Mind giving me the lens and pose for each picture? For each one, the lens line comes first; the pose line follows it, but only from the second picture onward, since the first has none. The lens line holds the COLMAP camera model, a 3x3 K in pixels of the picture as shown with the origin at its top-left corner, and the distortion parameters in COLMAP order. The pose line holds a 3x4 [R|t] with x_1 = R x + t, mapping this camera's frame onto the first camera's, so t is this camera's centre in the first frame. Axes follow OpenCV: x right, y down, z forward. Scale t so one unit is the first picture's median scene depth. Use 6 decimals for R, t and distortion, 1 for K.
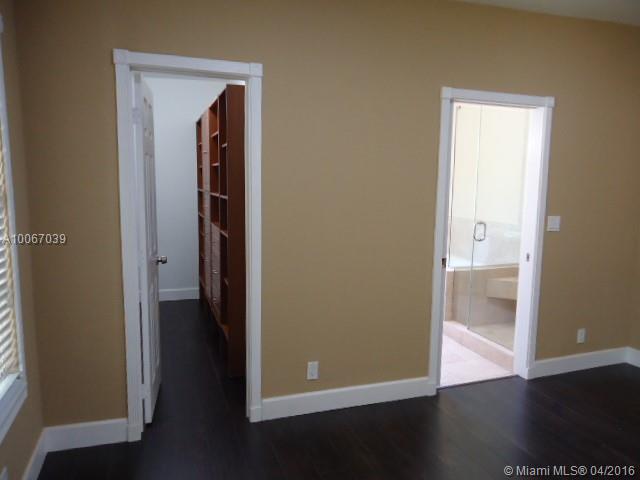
lens RADIAL K [[470.6, 0, 319.6], [0, 470.6, 239.4], [0, 0, 1]] dist [-0.012643, 0.011832]
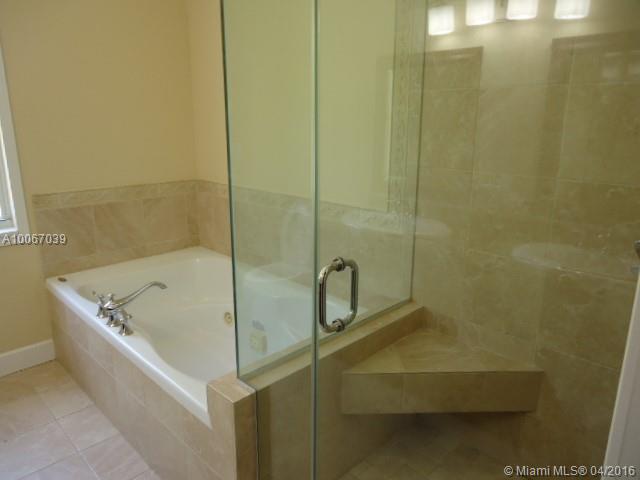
lens RADIAL K [[470.6, 0, 320.1], [0, 470.6, 240.8], [0, 0, 1]] dist [-0.012643, 0.011832]
pose [[0.900951, -0.125114, 0.415491, 0.222815], [0.063609, 0.985267, 0.158757, -0.090465], [-0.429232, -0.116603, 0.895636, 0.765841]]
